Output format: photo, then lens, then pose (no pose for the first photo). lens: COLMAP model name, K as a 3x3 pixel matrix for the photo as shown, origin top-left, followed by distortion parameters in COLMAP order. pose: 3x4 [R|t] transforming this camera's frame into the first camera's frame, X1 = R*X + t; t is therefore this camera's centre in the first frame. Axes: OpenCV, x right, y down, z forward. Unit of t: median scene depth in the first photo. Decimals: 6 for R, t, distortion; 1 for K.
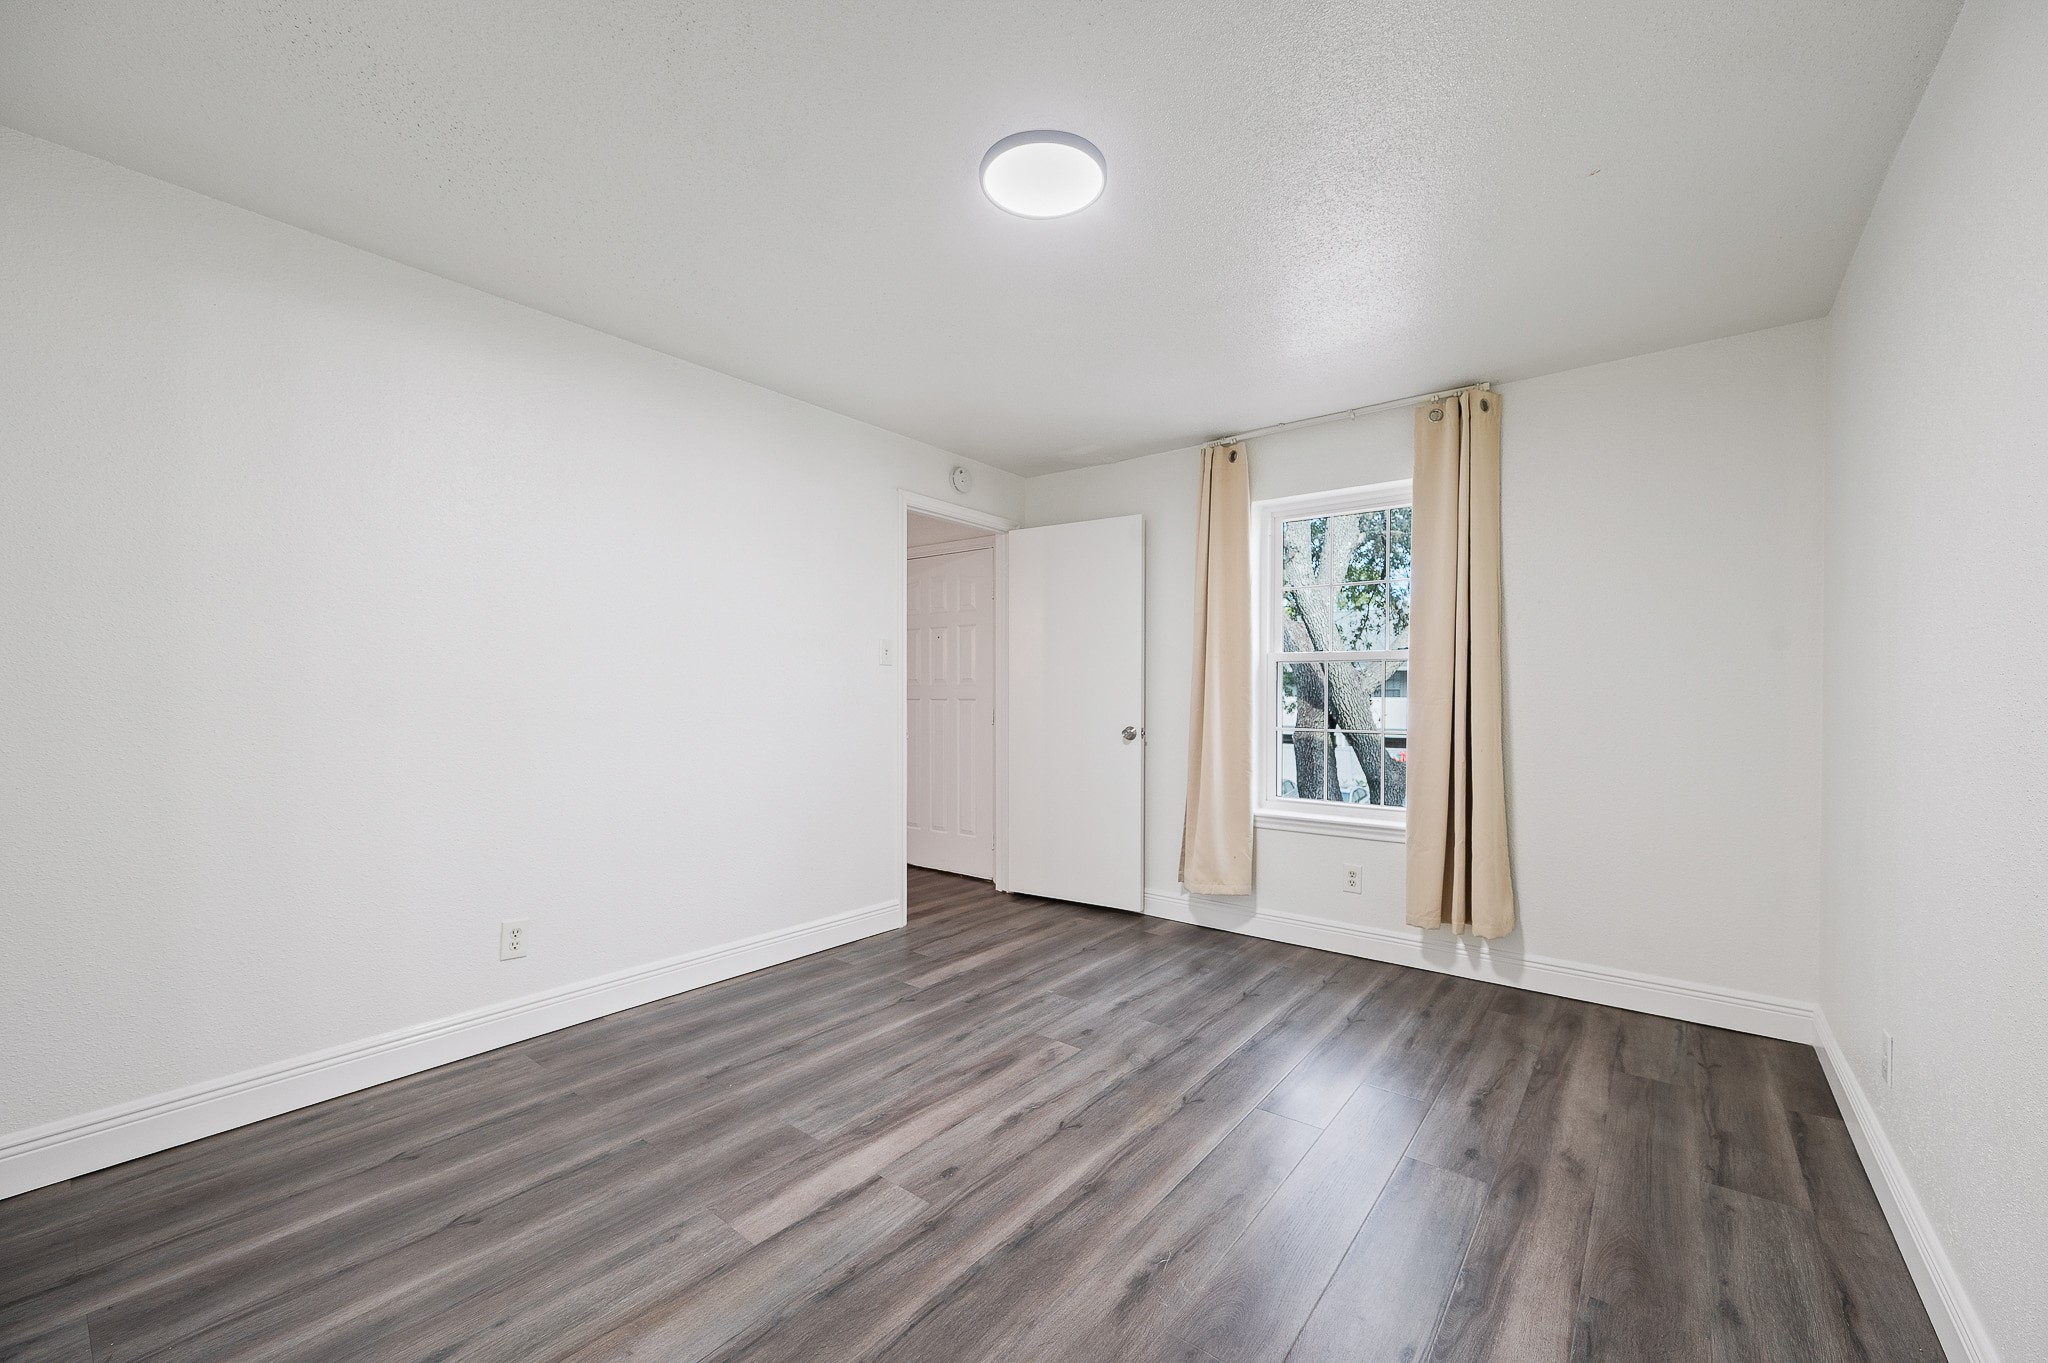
lens RADIAL K [[832.0, 0, 1023.8], [0, 832.0, 690.2], [0, 0, 1]] dist [0.000833, -0.000065]
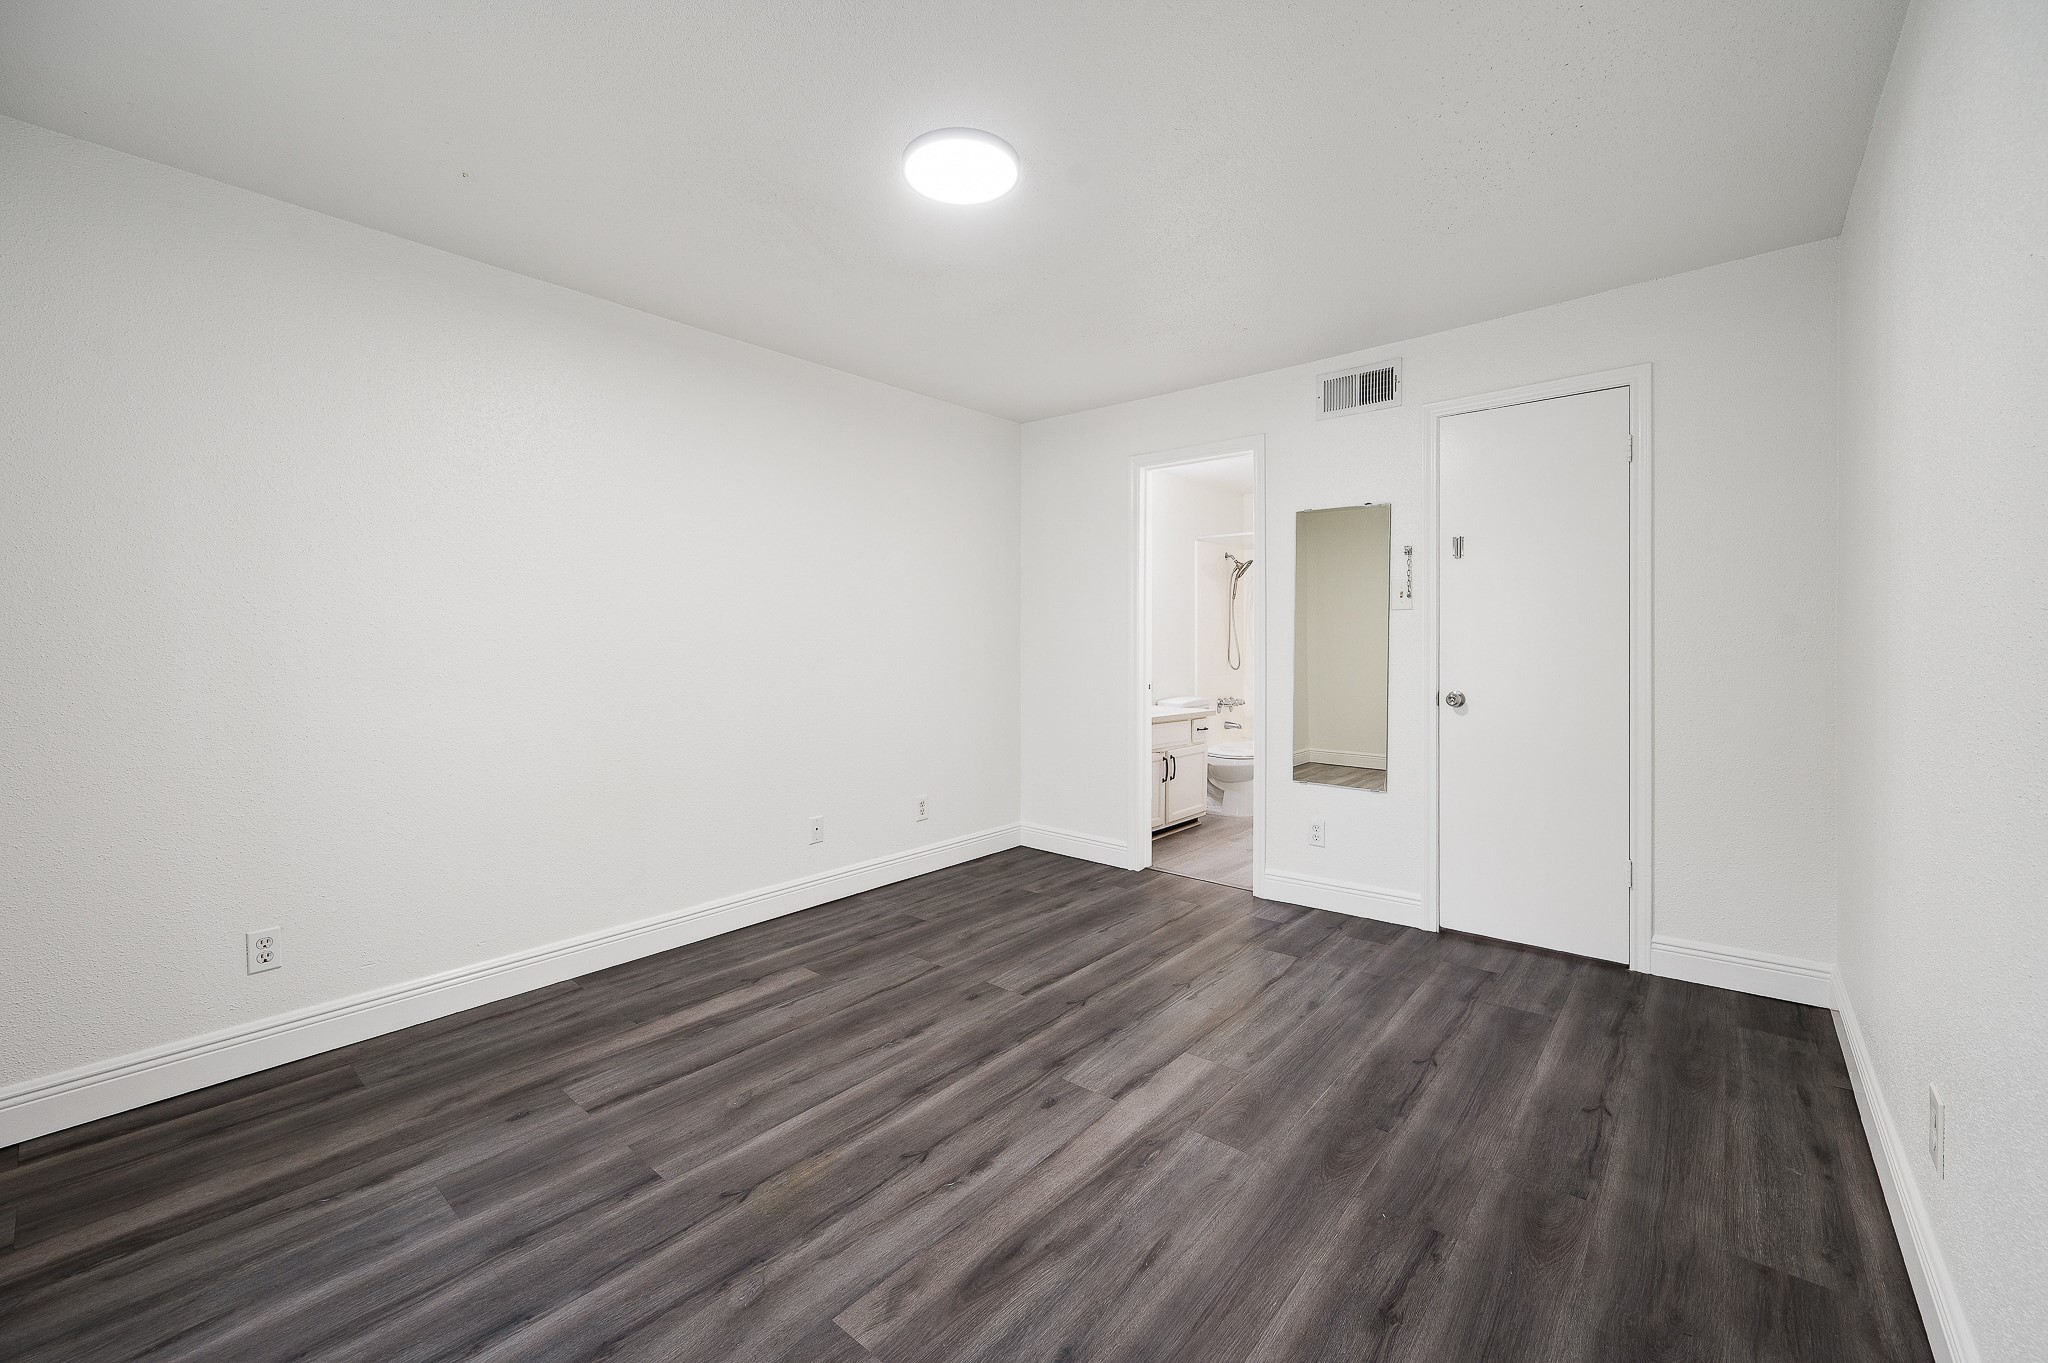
lens RADIAL K [[832.0, 0, 1021.9], [0, 832.0, 671.1], [0, 0, 1]] dist [0.000833, -0.000065]
pose [[-0.999196, -0.000062, 0.040091, -0.089855], [0.001053, 0.999613, 0.027795, 0.005854], [-0.040077, 0.027815, -0.998809, 1.878808]]
